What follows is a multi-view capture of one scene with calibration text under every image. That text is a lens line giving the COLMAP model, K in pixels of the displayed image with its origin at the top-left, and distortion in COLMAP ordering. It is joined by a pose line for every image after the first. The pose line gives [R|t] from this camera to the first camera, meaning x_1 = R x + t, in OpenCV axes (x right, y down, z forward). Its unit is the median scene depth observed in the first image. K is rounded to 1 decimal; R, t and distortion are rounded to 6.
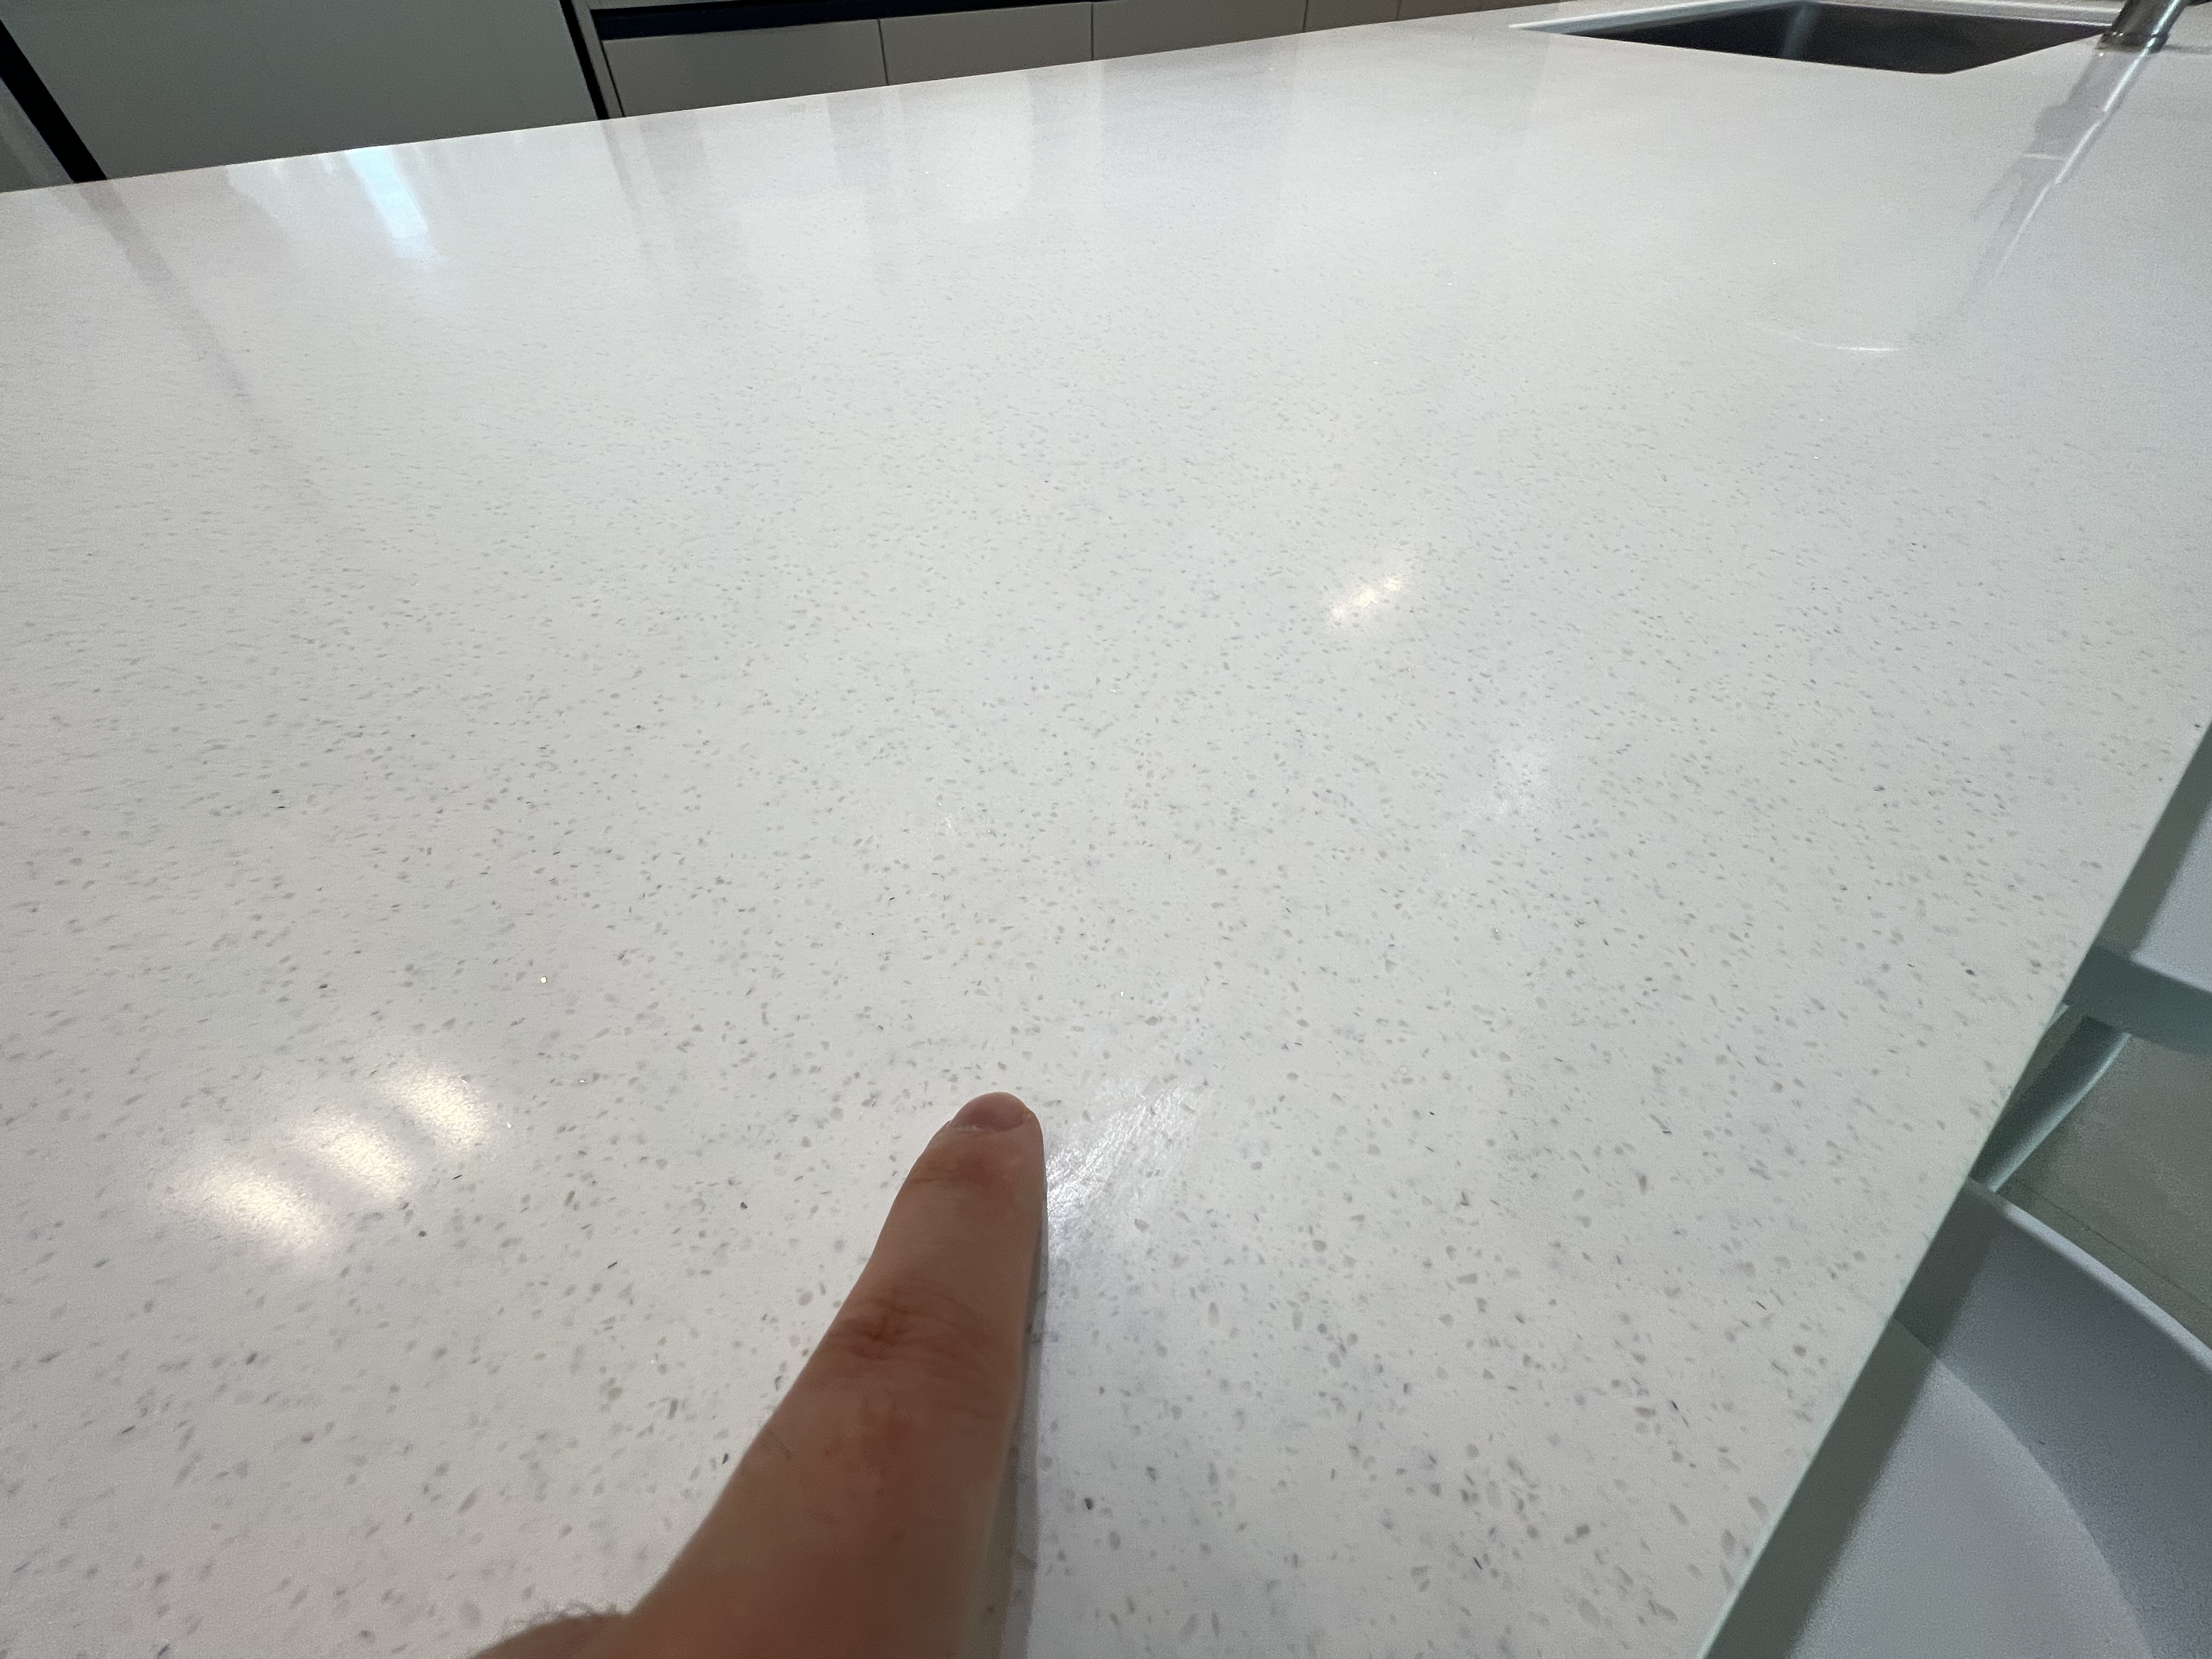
lens RADIAL K [[878.6, 0, 1109.1], [0, 878.6, 836.7], [0, 0, 1]] dist [-0.003799, -0.000139]
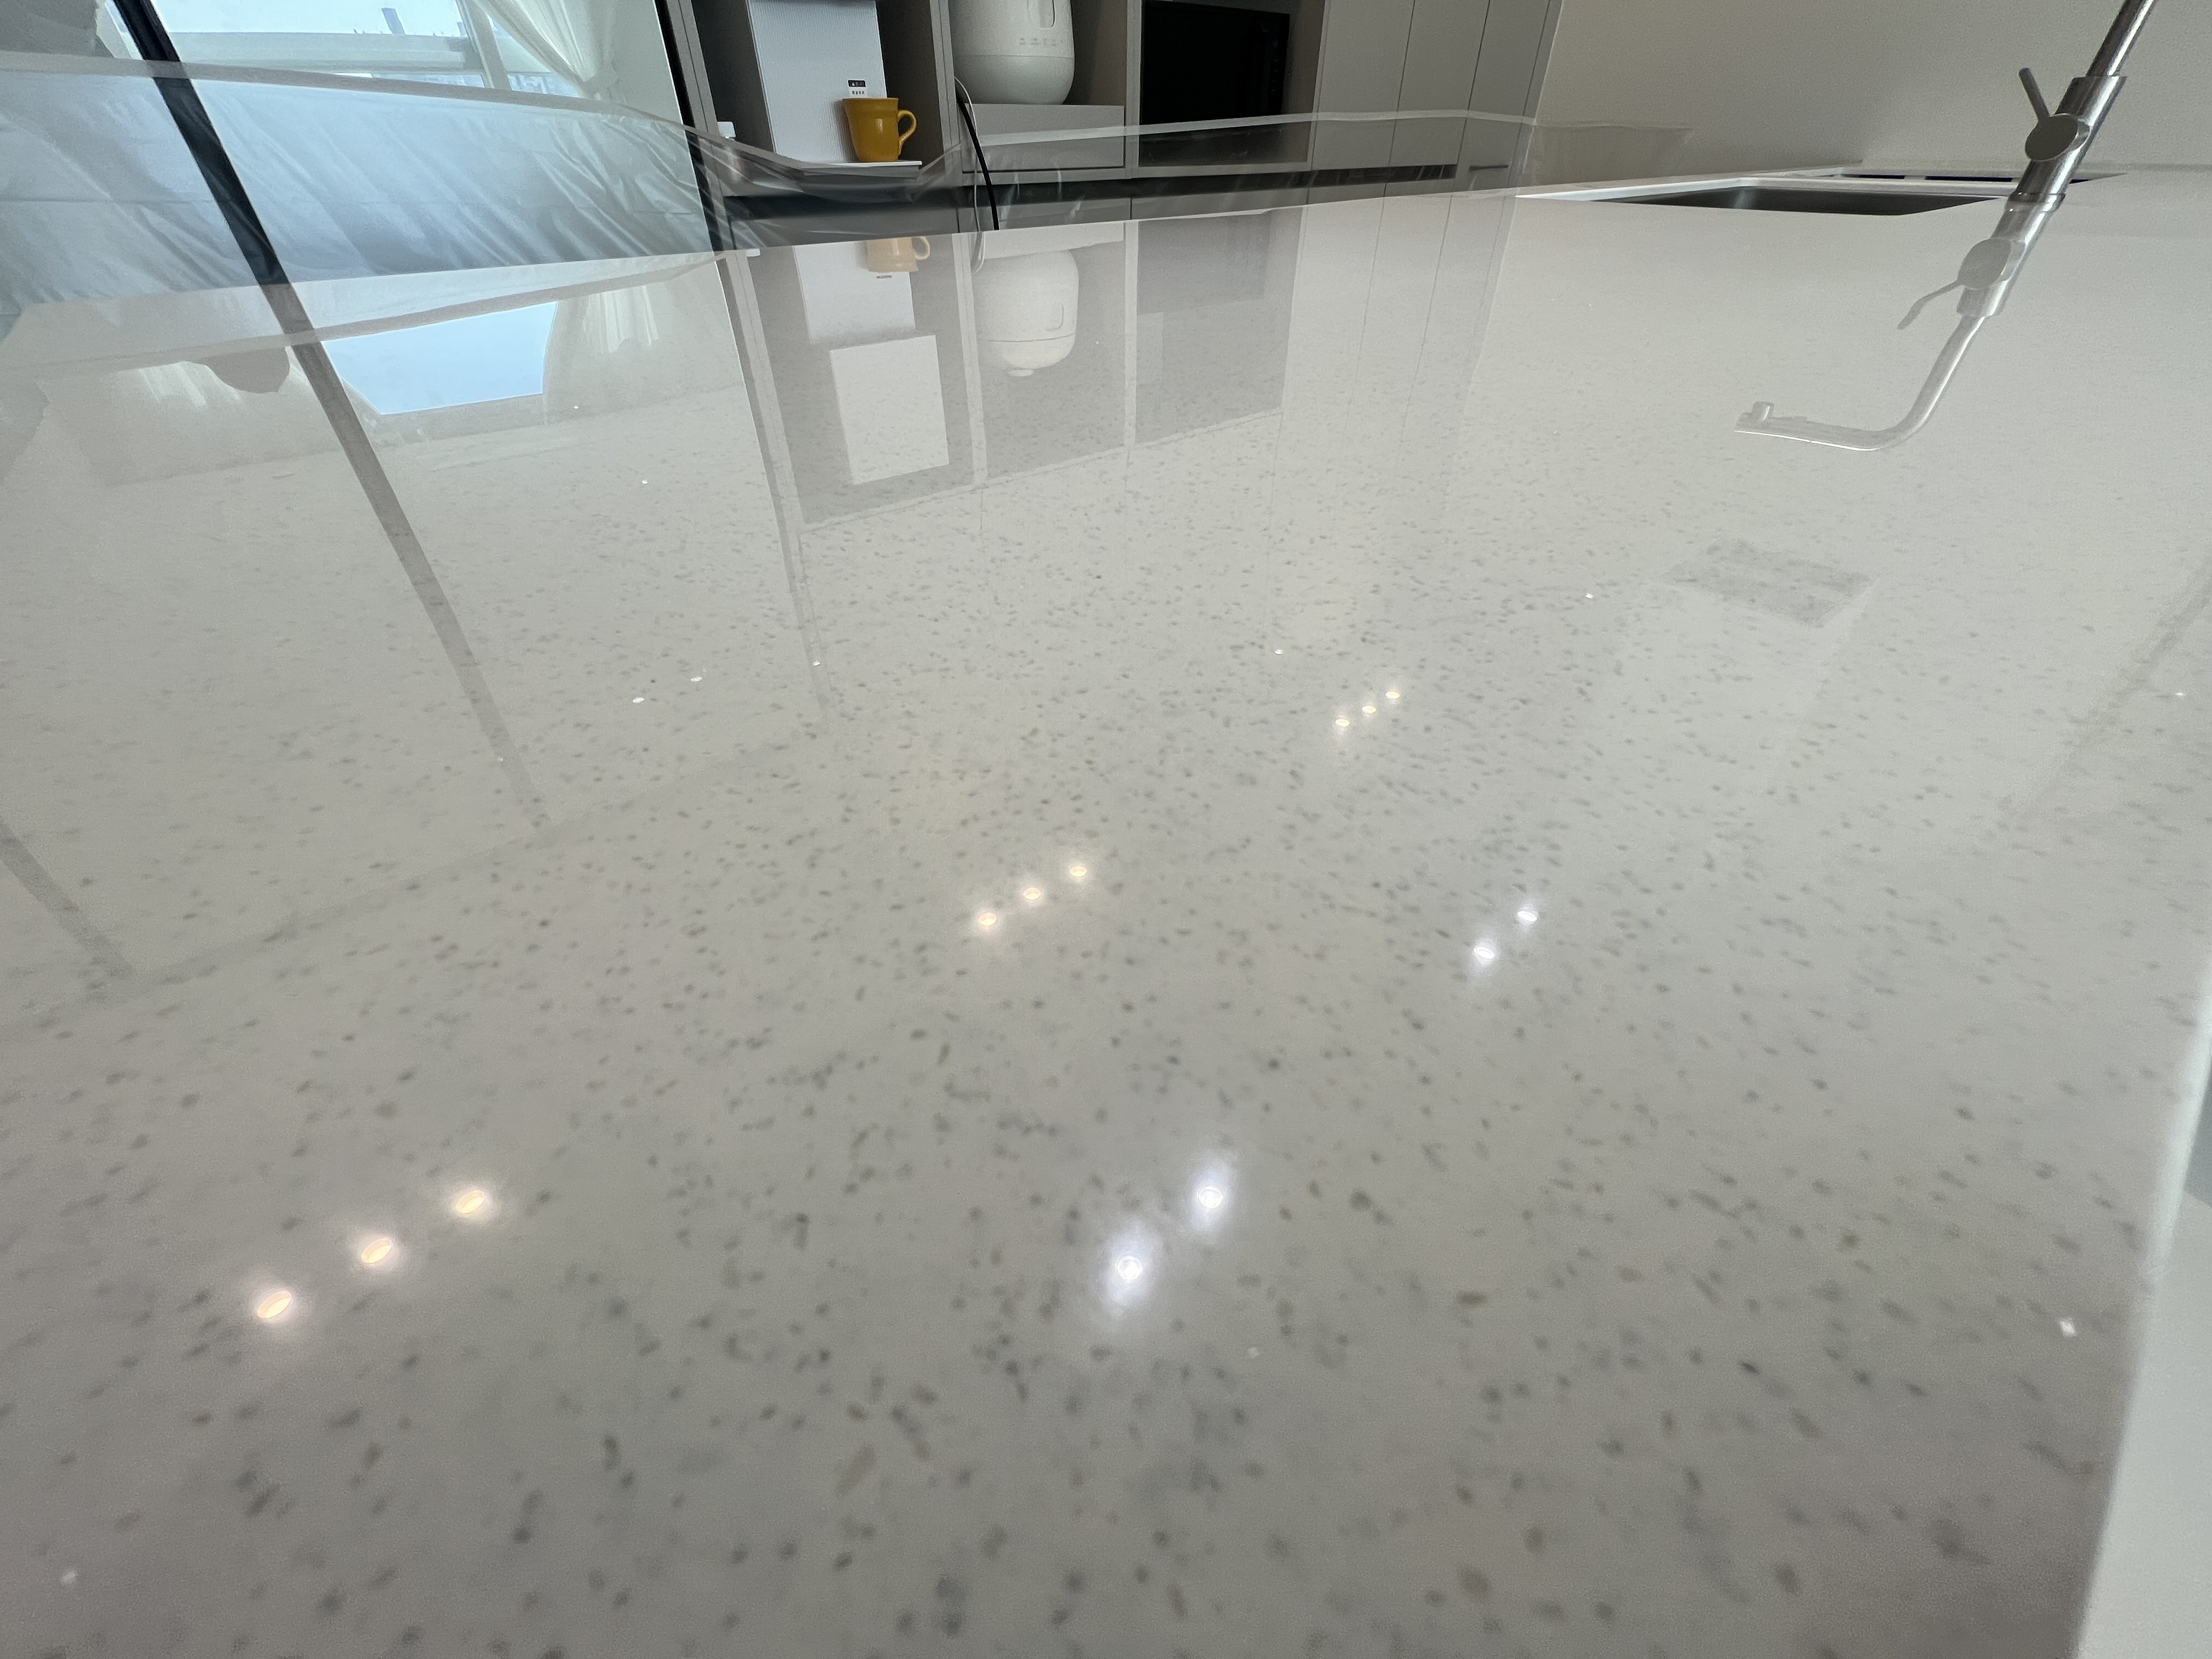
lens RADIAL K [[886.2, 0, 1104.2], [0, 886.2, 818.8], [0, 0, 1]] dist [-0.014306, -0.000034]
pose [[0.999941, -0.009213, 0.005841, -0.166130], [0.010043, 0.986530, -0.163272, 0.147587], [-0.004258, 0.163321, 0.986564, -0.062499]]
